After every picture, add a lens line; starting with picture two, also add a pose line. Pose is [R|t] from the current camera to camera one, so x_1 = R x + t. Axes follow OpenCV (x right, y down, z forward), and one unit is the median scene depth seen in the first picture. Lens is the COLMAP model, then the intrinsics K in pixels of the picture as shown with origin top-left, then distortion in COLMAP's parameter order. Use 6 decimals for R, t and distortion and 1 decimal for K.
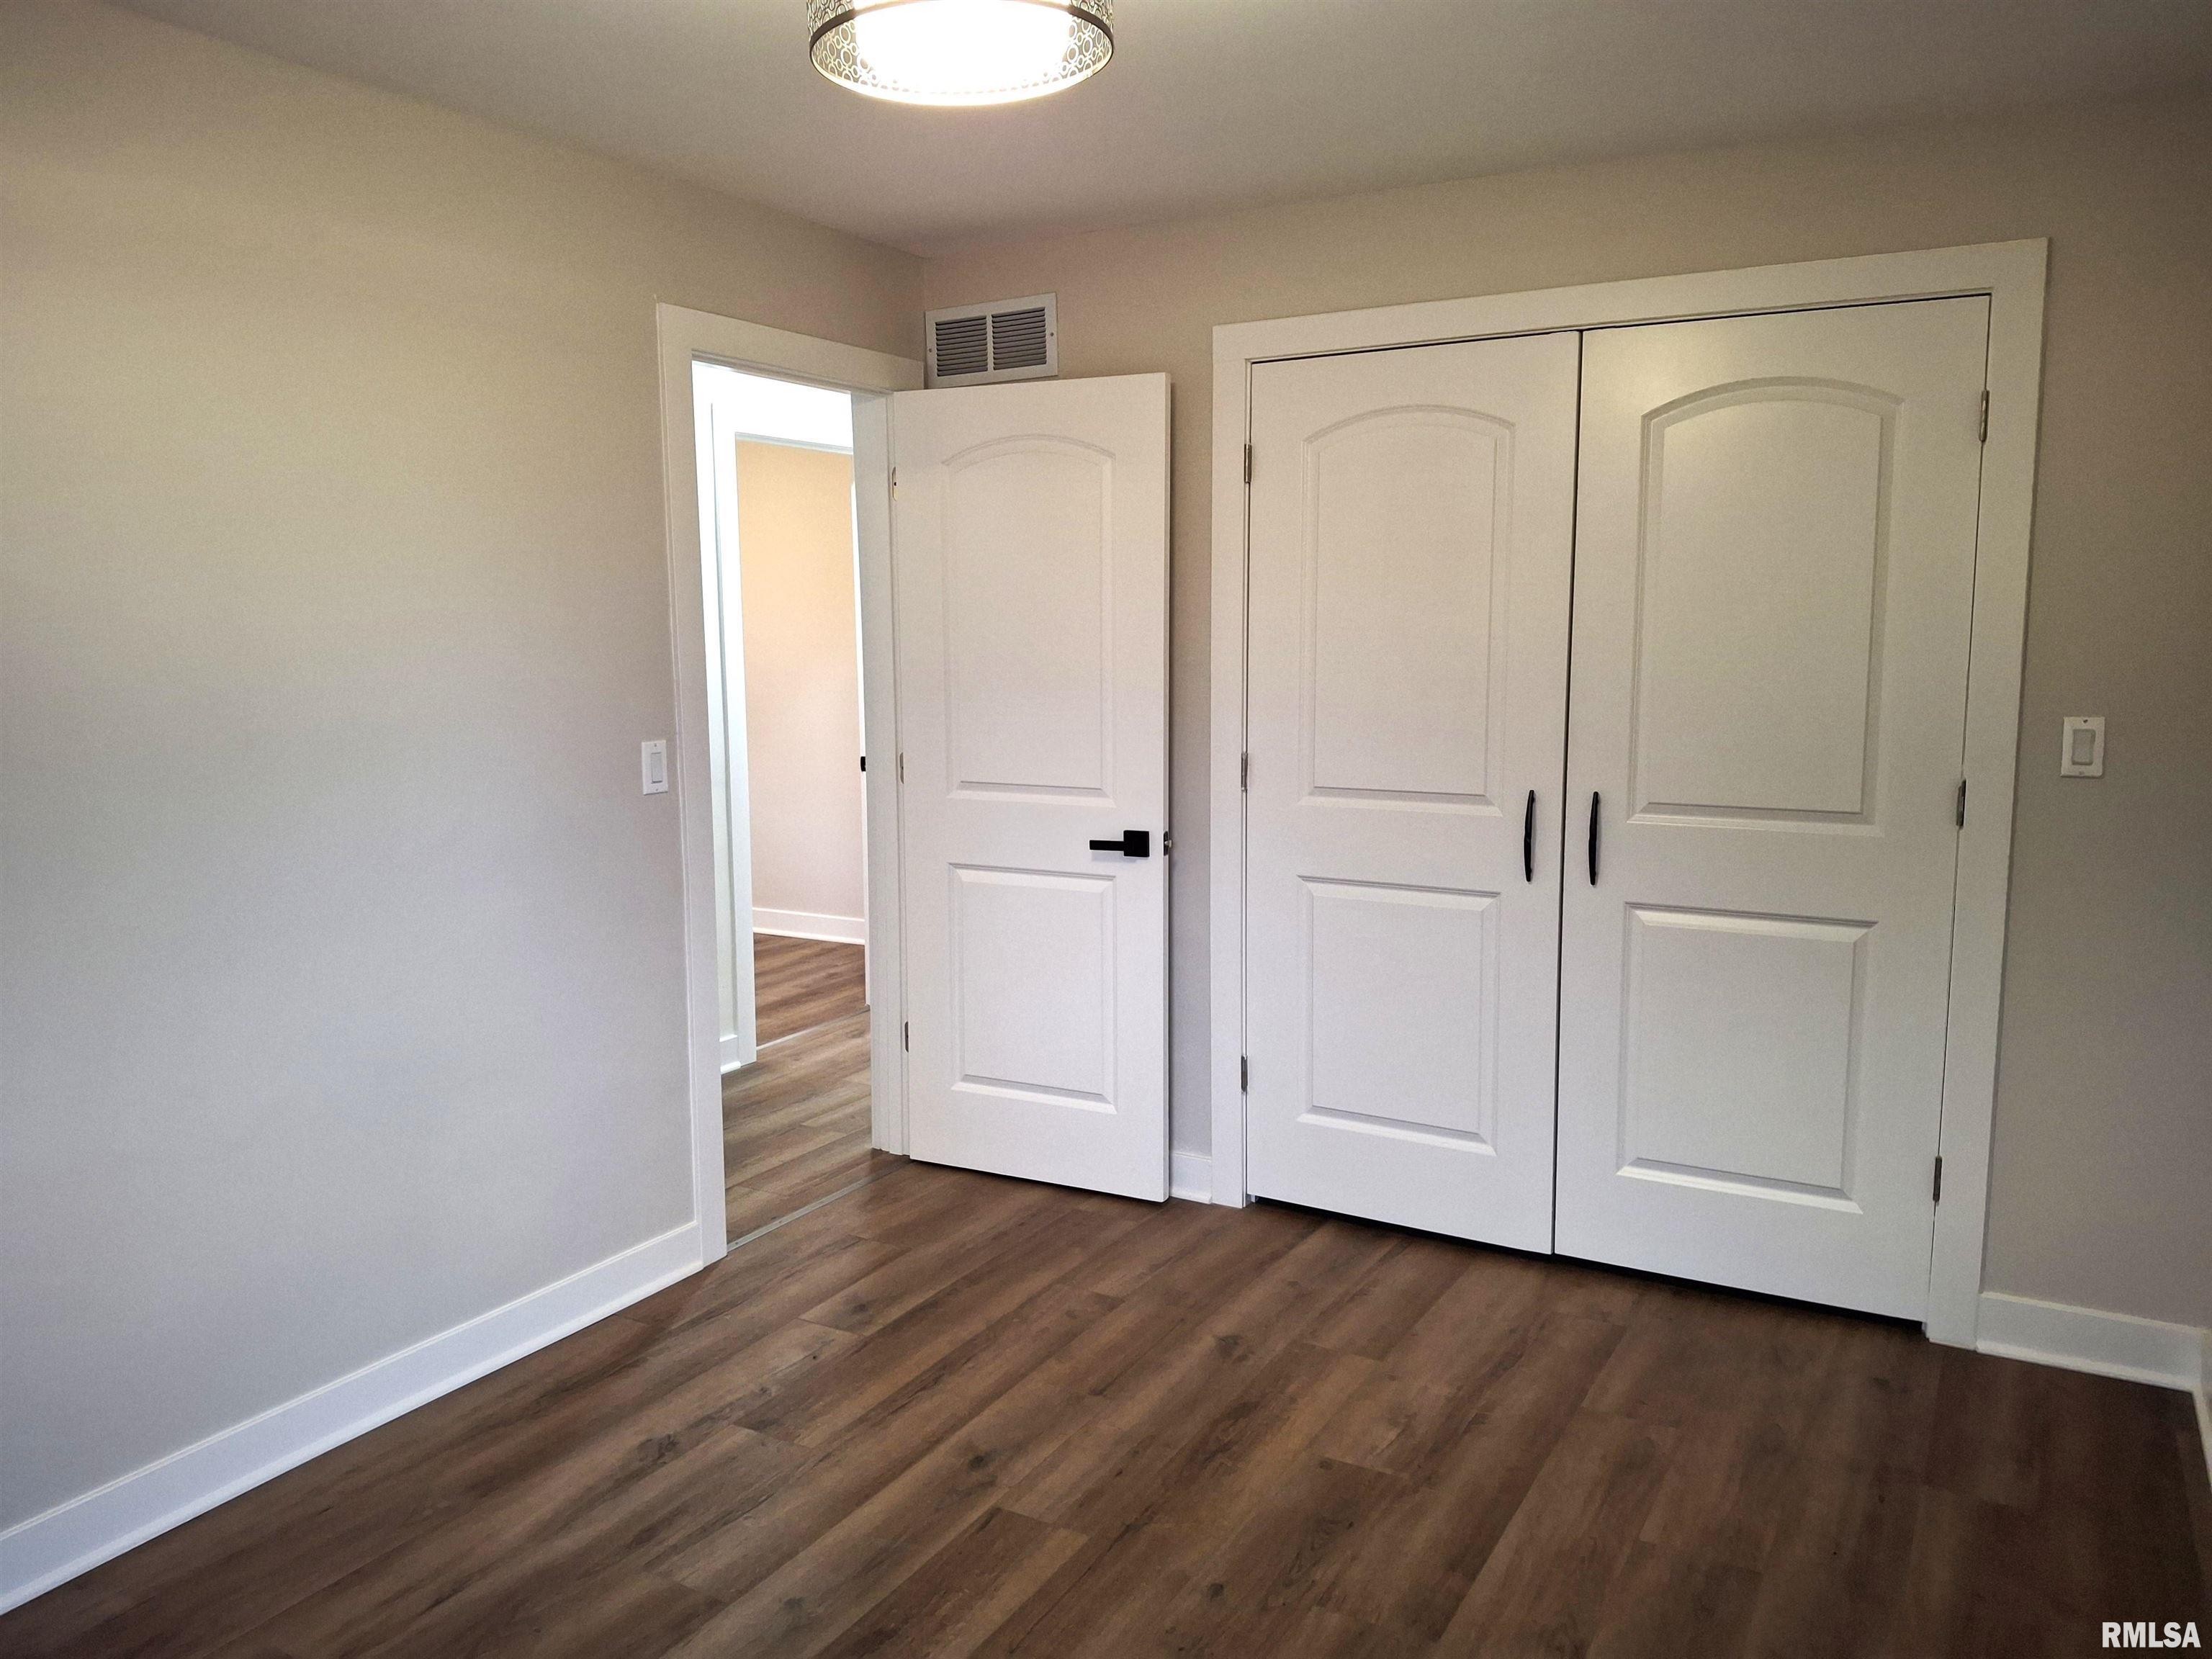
lens RADIAL K [[1638.3, 0, 1049.3], [0, 1638.3, 820.2], [0, 0, 1]] dist [0.177170, -0.300395]
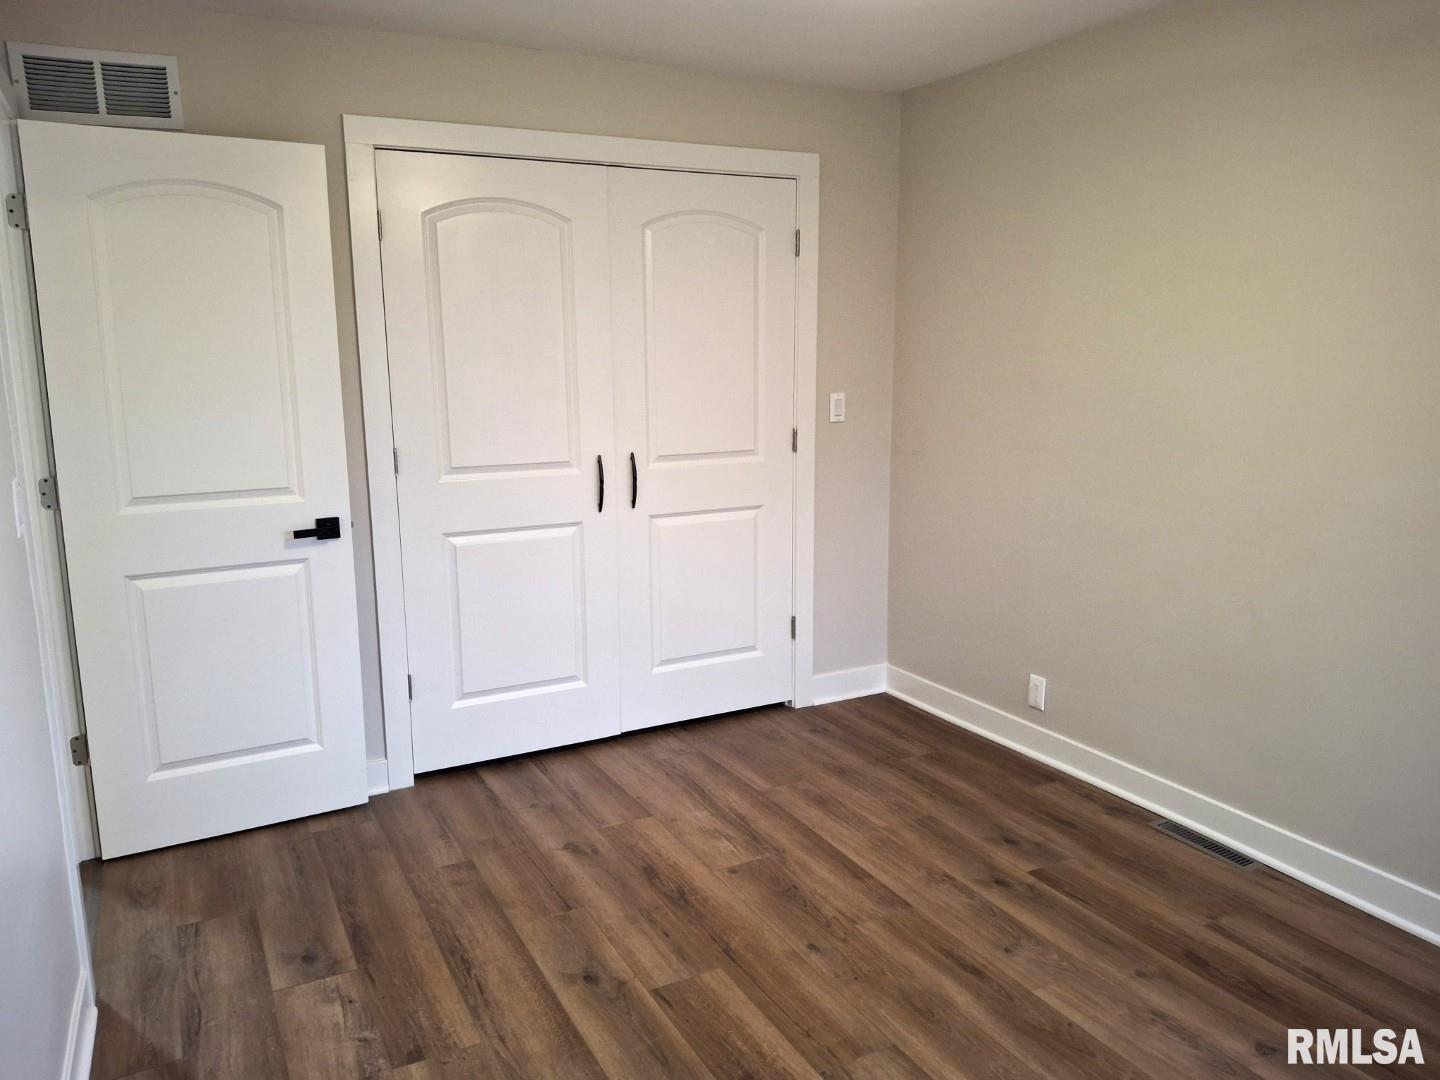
lens RADIAL K [[1078.5, 0, 708.0], [0, 1078.5, 541.3], [0, 0, 1]] dist [0.105688, -0.188030]
pose [[0.525355, -0.151245, 0.837333, -0.575905], [0.111539, 0.987825, 0.108447, -0.039478], [-0.843541, 0.036422, 0.535828, 0.377563]]
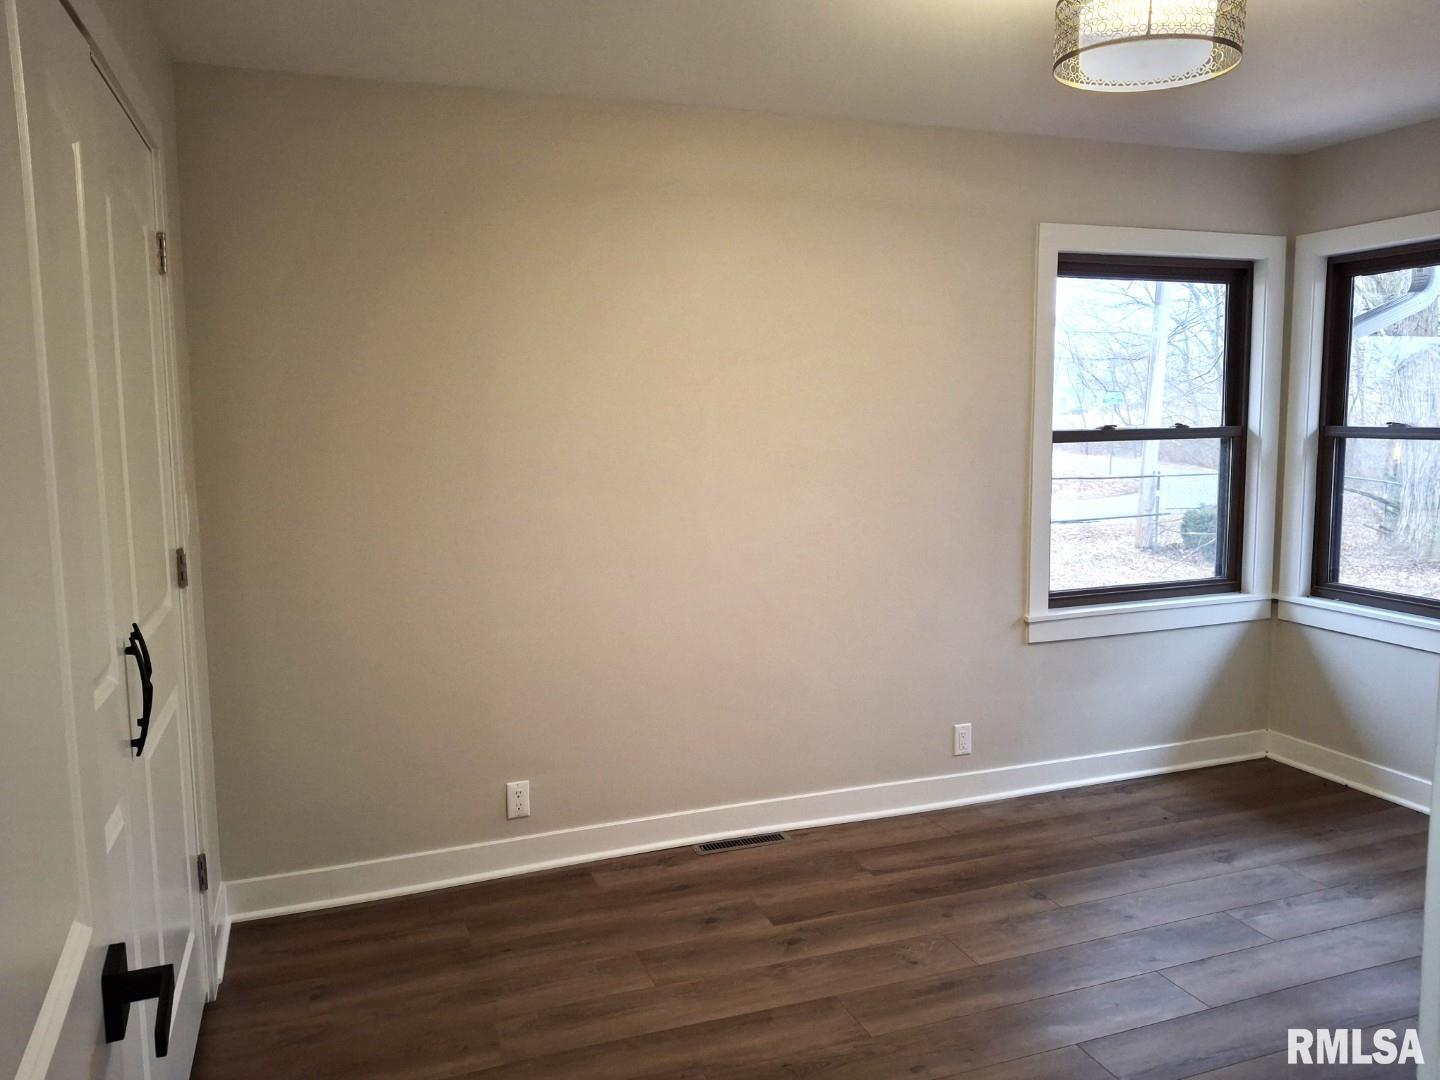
lens RADIAL K [[1093.1, 0, 697.7], [0, 1093.1, 530.7], [0, 0, 1]] dist [0.014201, -0.046519]
pose [[-0.777484, -0.050093, 0.626904, -0.241635], [0.097417, 0.975199, 0.198740, -0.152136], [-0.621312, 0.215589, -0.753321, 1.286908]]
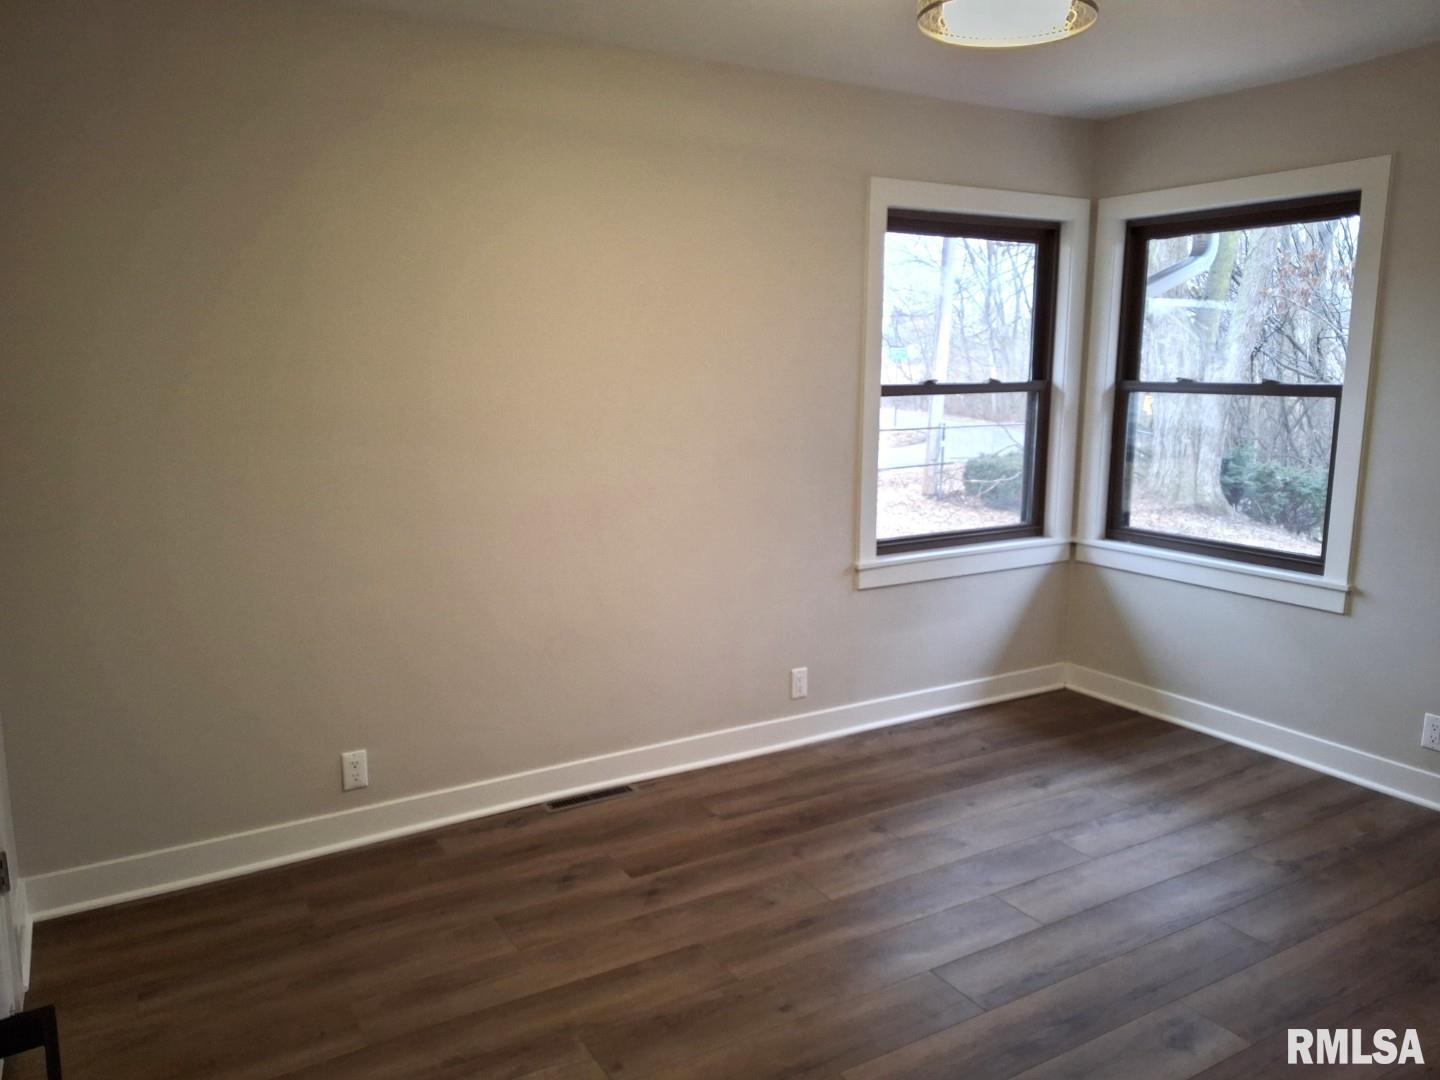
lens RADIAL K [[1078.5, 0, 708.0], [0, 1078.5, 541.3], [0, 0, 1]] dist [0.105688, -0.188030]
pose [[-0.885343, -0.068108, 0.459924, -0.192644], [0.065430, 0.961117, 0.268277, -0.154434], [-0.460312, 0.267610, -0.846462, 1.296825]]
